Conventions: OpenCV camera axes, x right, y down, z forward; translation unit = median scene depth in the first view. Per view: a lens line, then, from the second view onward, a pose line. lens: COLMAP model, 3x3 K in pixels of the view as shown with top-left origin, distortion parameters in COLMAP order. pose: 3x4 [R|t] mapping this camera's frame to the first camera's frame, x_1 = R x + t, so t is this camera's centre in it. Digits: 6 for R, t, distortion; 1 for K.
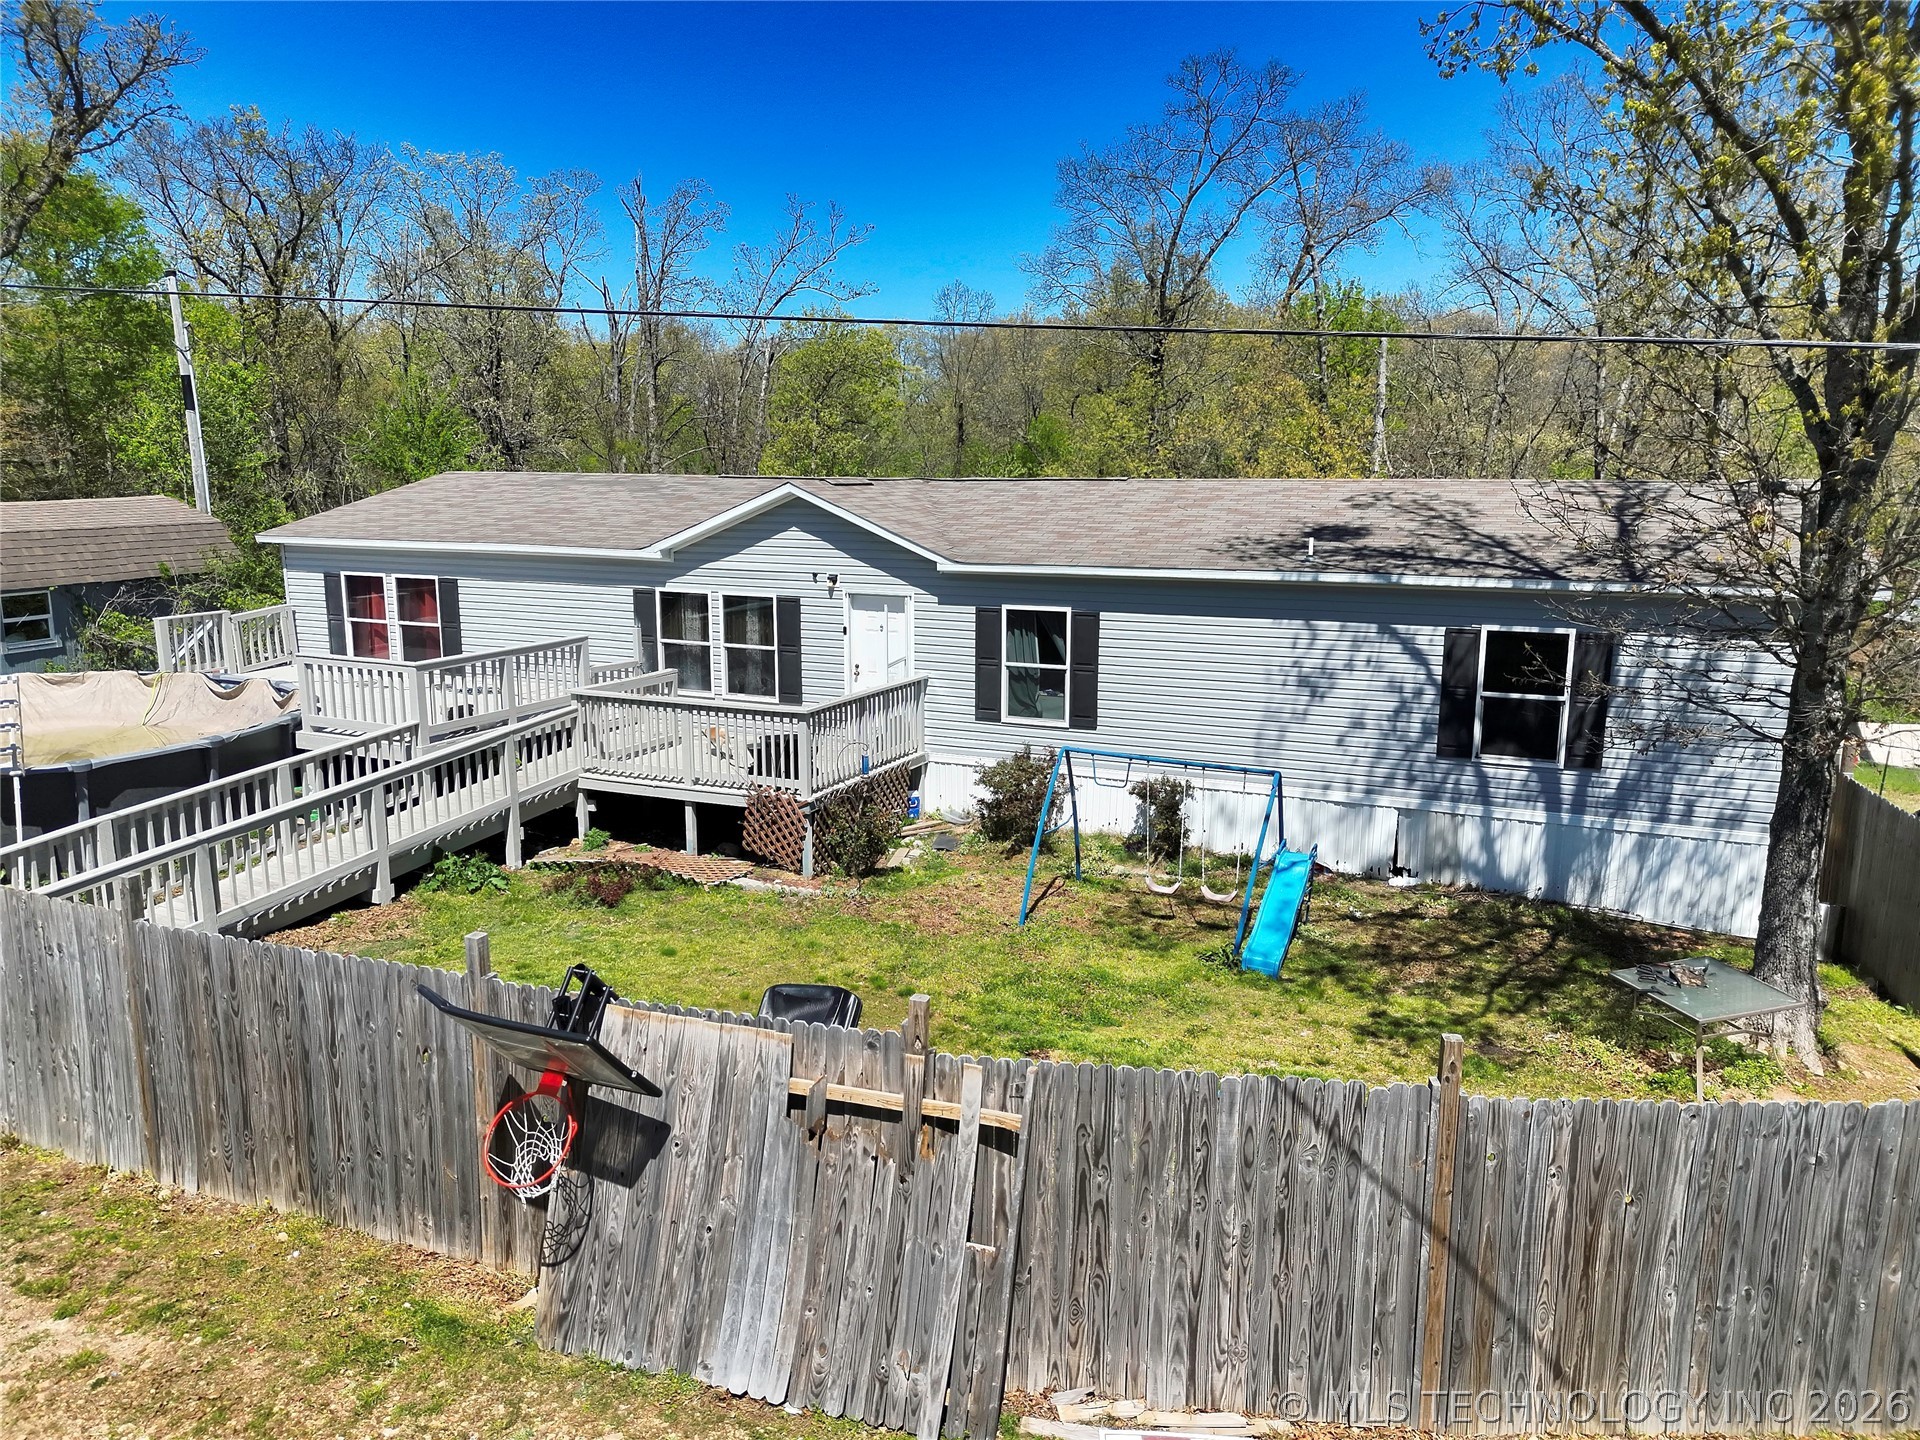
lens RADIAL K [[1349.2, 0, 956.4], [0, 1349.2, 723.0], [0, 0, 1]] dist [0.068198, -0.057467]
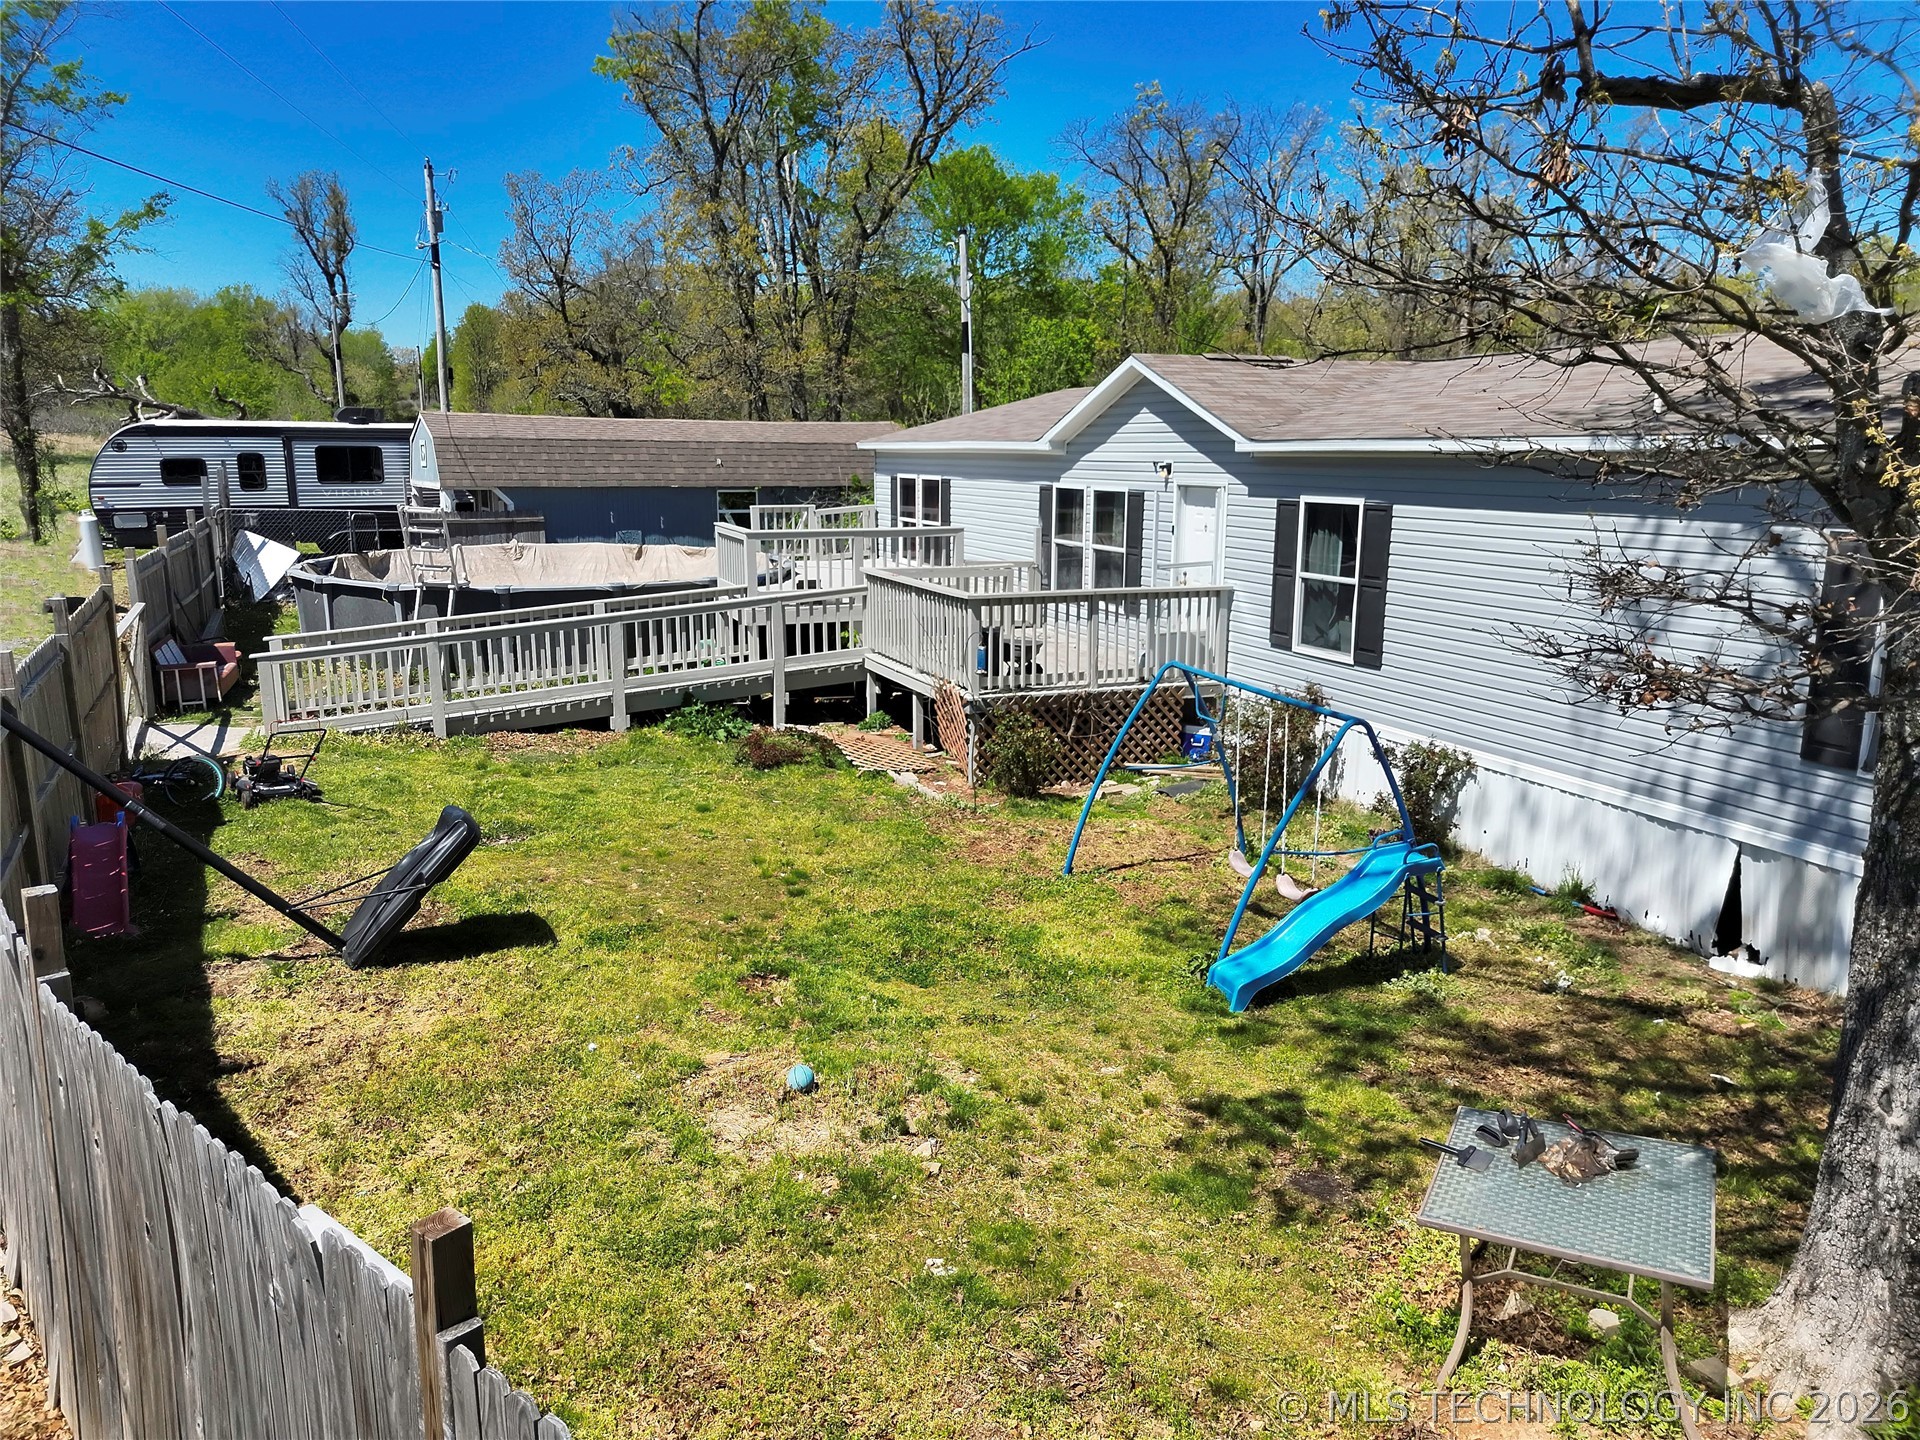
lens RADIAL K [[1349.2, 0, 954.6], [0, 1349.2, 722.1], [0, 0, 1]] dist [0.068198, -0.057467]
pose [[0.726079, 0.137780, -0.673666, 0.432183], [-0.134736, 0.989235, 0.057102, 0.021657], [0.674281, 0.049306, 0.736827, 0.311190]]
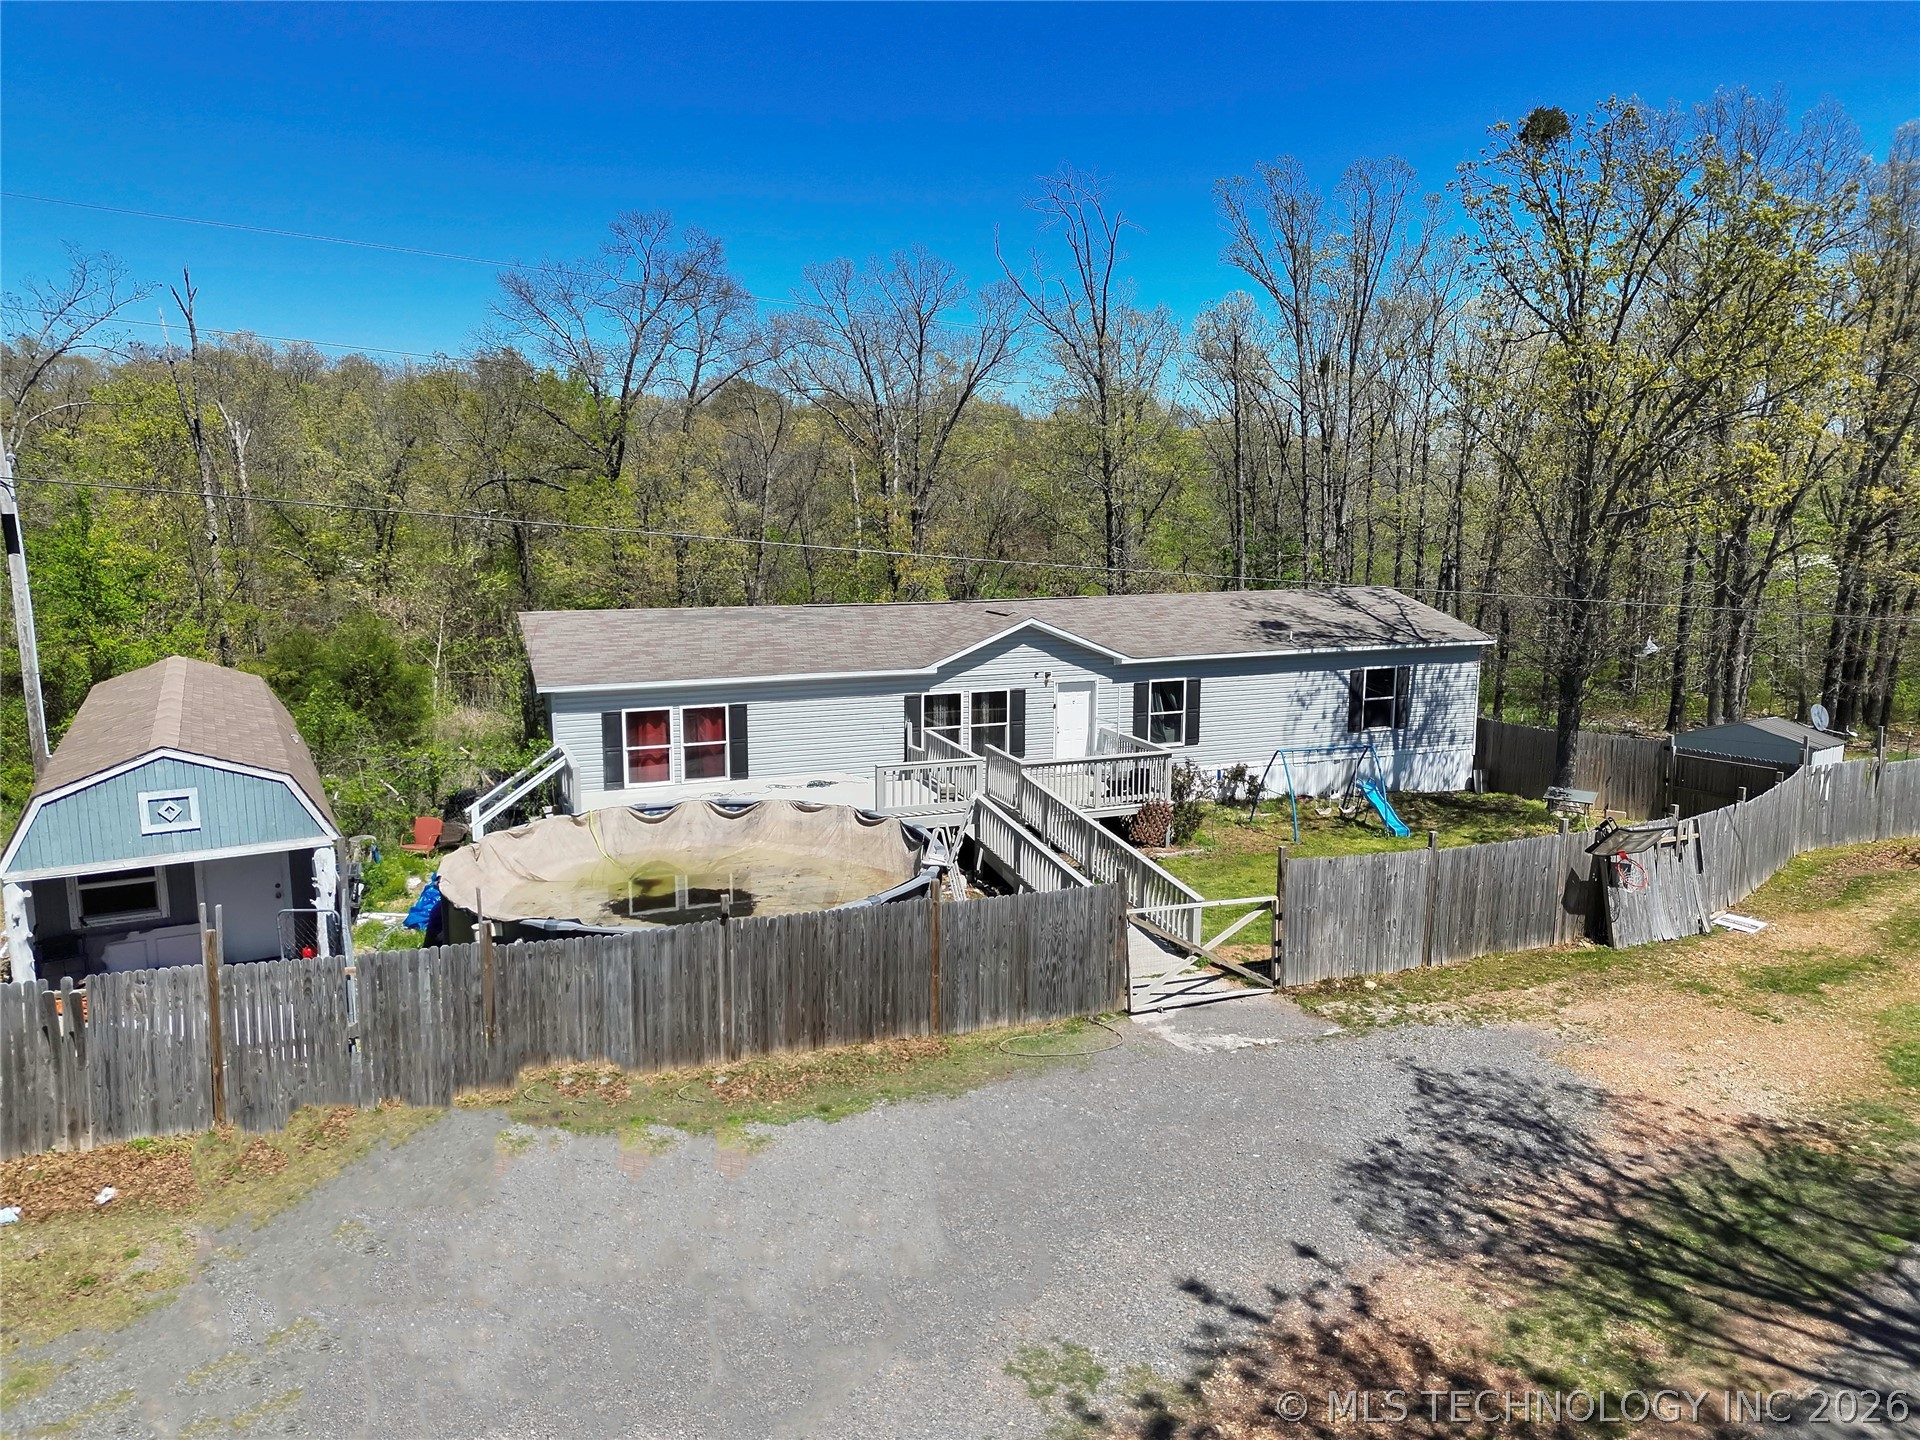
lens RADIAL K [[1349.2, 0, 964.3], [0, 1349.2, 719.2], [0, 0, 1]] dist [0.068198, -0.057467]
pose [[0.700278, -0.120300, 0.703661, -1.363954], [0.134205, 0.990309, 0.035746, -0.133363], [-0.701142, 0.069403, 0.709636, -0.052930]]
